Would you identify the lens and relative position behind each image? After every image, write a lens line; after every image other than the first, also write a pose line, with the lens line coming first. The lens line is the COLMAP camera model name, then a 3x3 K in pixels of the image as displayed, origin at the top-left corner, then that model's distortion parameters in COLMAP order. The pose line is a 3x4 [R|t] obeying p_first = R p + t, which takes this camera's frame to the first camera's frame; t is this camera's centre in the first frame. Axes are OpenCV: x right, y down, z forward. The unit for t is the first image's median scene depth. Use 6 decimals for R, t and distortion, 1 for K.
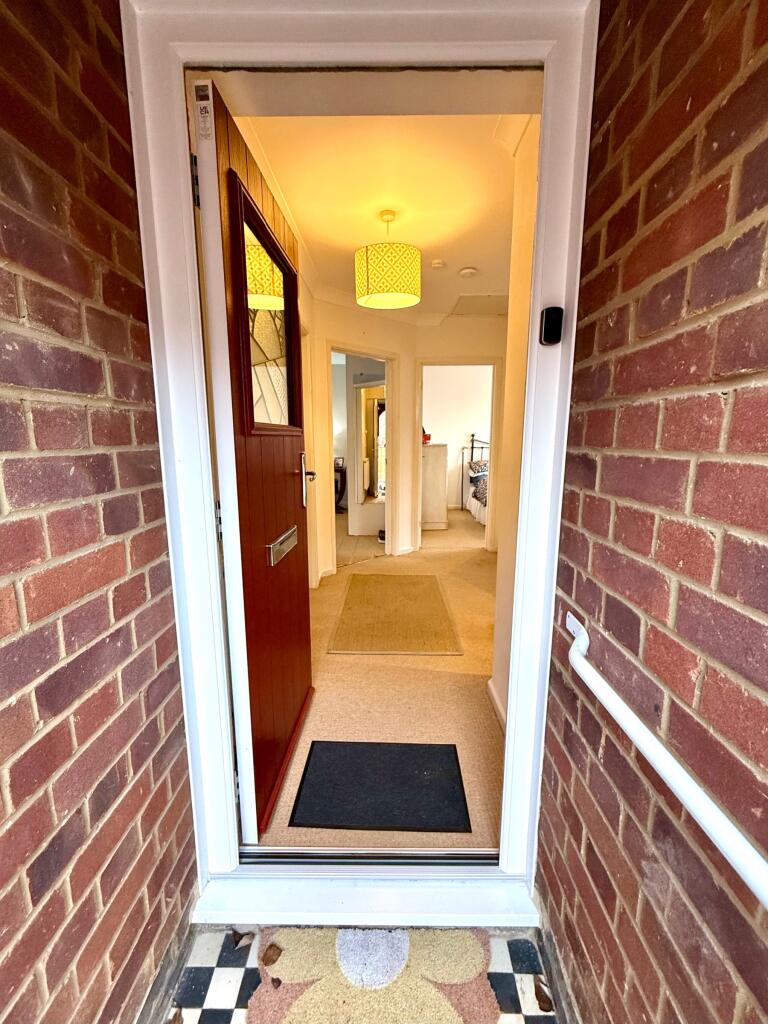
lens RADIAL K [[411.6, 0, 385.8], [0, 411.6, 510.8], [0, 0, 1]] dist [-0.000795, -0.000152]
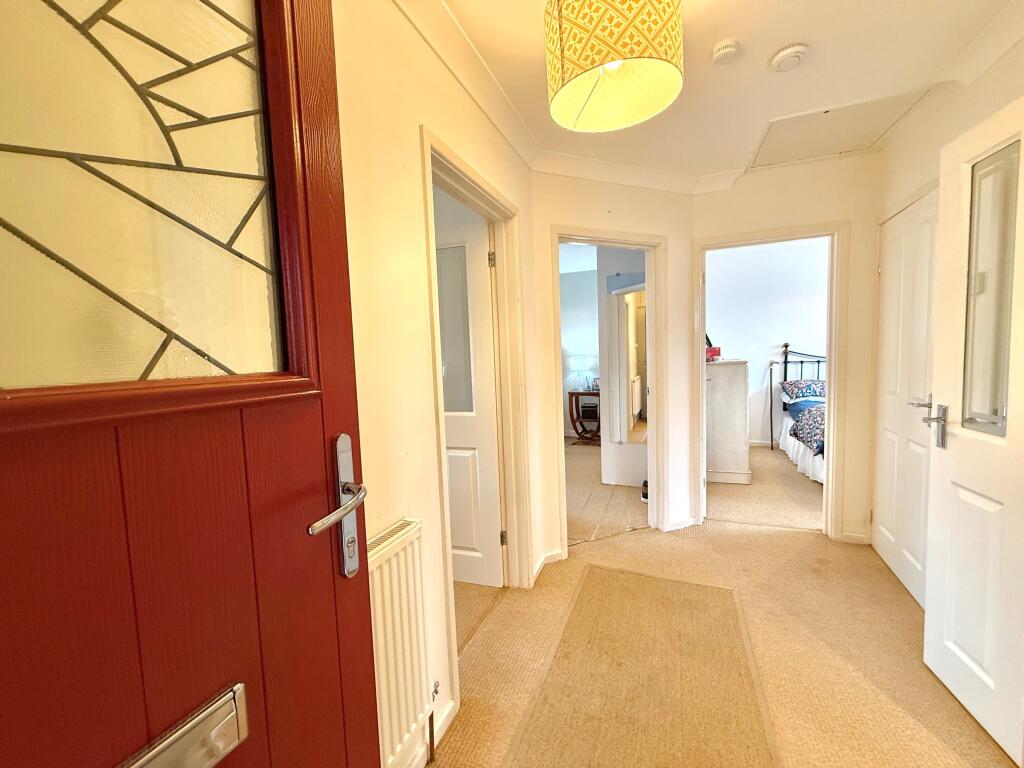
lens RADIAL K [[411.6, 0, 509.3], [0, 411.6, 380.4], [0, 0, 1]] dist [-0.000795, -0.000152]
pose [[0.931713, -0.005272, -0.363158, 0.027471], [-0.032246, 0.994745, -0.097170, -0.049726], [0.361762, 0.102245, 0.926647, 0.216615]]
